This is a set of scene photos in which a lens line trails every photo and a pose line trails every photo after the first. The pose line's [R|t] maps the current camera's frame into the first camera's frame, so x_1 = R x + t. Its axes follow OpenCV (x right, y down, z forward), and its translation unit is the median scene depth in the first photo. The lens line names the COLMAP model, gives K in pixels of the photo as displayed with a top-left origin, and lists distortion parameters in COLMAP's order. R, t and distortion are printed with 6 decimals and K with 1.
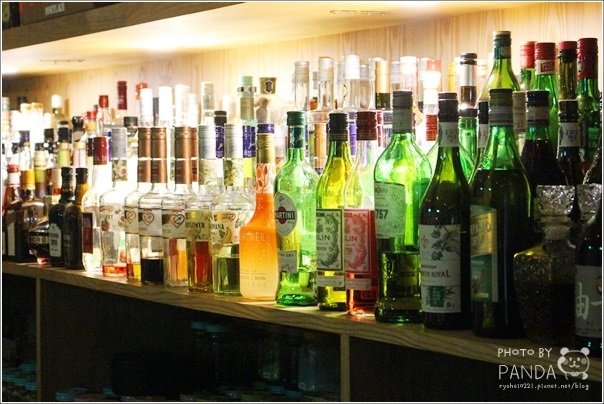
lens RADIAL K [[961.5, 0, 302.0], [0, 961.5, 202.0], [0, 0, 1]] dist [0.001841, 0.000860]
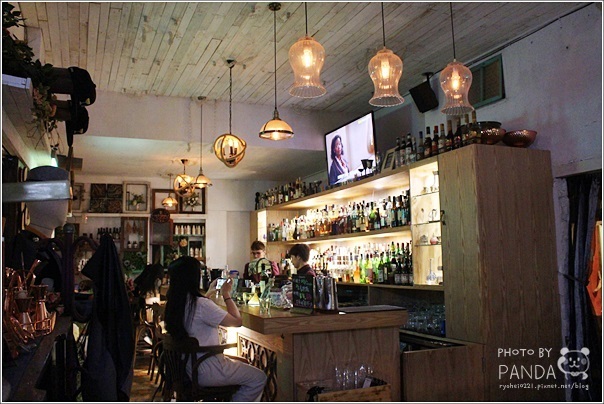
lens RADIAL K [[552.9, 0, 302.0], [0, 552.9, 202.0], [0, 0, 1]] dist [0.000723, 0.000013]
pose [[0.982703, -0.034665, -0.181915, 0.284507], [0.008961, 0.990074, -0.140261, 0.081326], [0.184972, 0.136205, 0.973259, -2.742673]]
